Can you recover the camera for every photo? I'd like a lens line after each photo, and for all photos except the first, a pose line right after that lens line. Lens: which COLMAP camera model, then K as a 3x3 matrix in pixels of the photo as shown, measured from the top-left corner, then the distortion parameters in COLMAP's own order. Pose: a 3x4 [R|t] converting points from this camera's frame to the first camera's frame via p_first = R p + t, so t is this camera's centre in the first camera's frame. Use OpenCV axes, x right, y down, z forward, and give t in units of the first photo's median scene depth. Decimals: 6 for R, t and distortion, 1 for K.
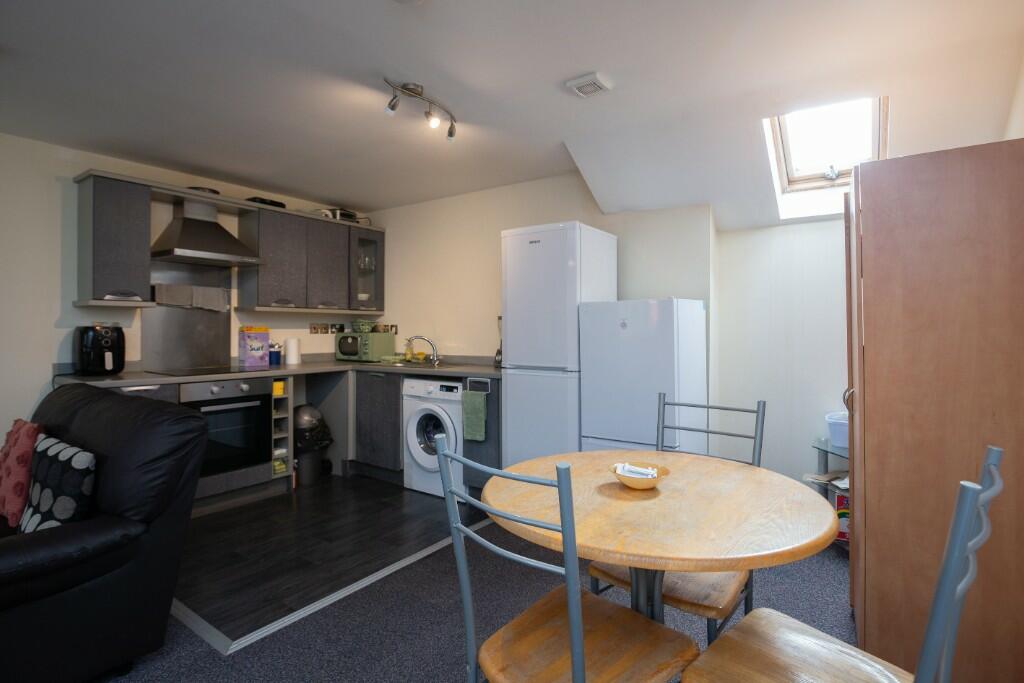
lens RADIAL K [[513.2, 0, 514.8], [0, 513.2, 328.1], [0, 0, 1]] dist [-0.018693, -0.007593]
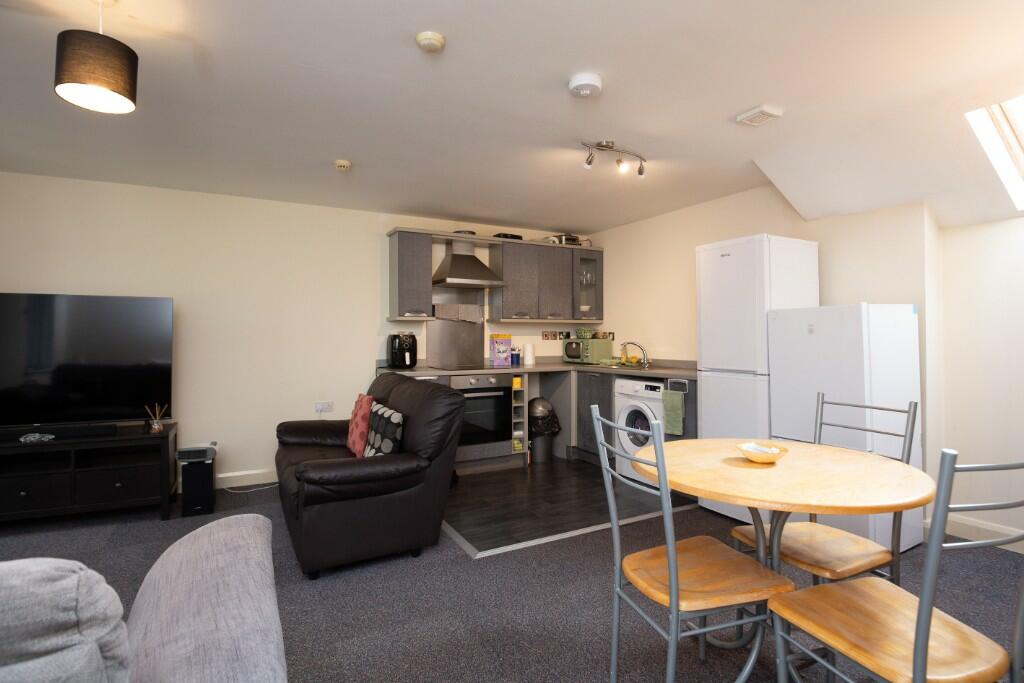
lens RADIAL K [[513.2, 0, 514.8], [0, 513.2, 328.1], [0, 0, 1]] dist [-0.018693, -0.007593]
pose [[0.895149, -0.010463, -0.445645, 0.102049], [0.004311, 0.999881, -0.014815, 0.001039], [0.445747, 0.011341, 0.895087, -0.144660]]
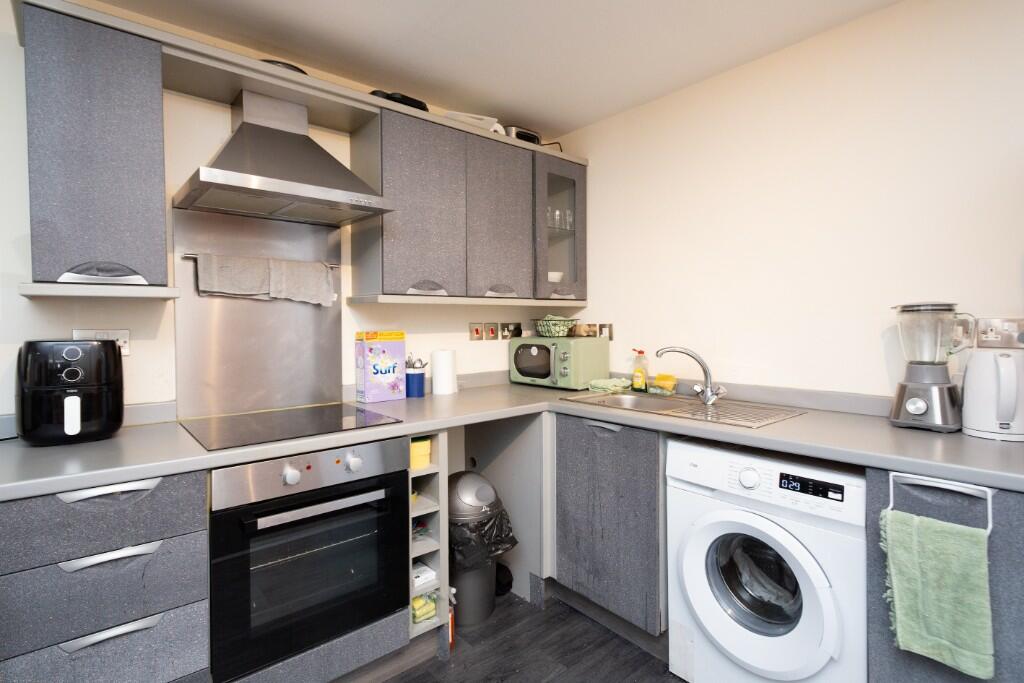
lens RADIAL K [[500.5, 0, 513.3], [0, 500.5, 329.6], [0, 0, 1]] dist [0.001430, 0.000023]
pose [[0.966233, -0.005424, -0.257613, -0.246981], [0.010502, 0.999777, 0.018340, -0.014612], [0.257456, -0.020426, 0.966074, 0.550376]]
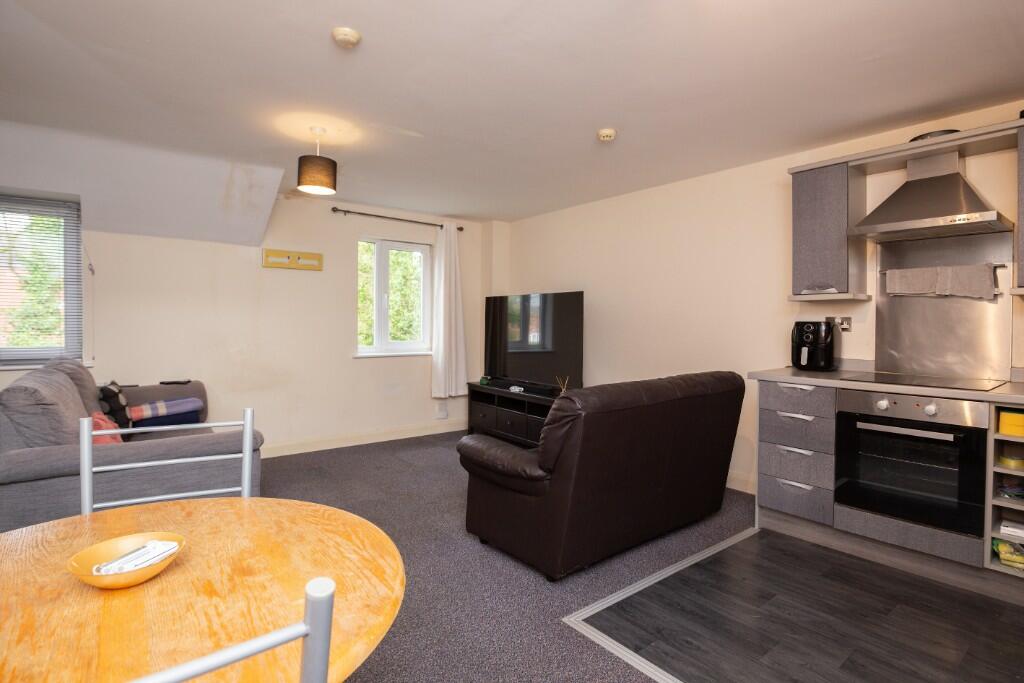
lens RADIAL K [[513.2, 0, 514.8], [0, 513.2, 328.1], [0, 0, 1]] dist [-0.018693, -0.007593]
pose [[-0.297991, -0.001106, -0.954568, 0.258957], [-0.007253, 0.999973, 0.001105, 0.010683], [0.954541, 0.007252, -0.297991, 0.627113]]
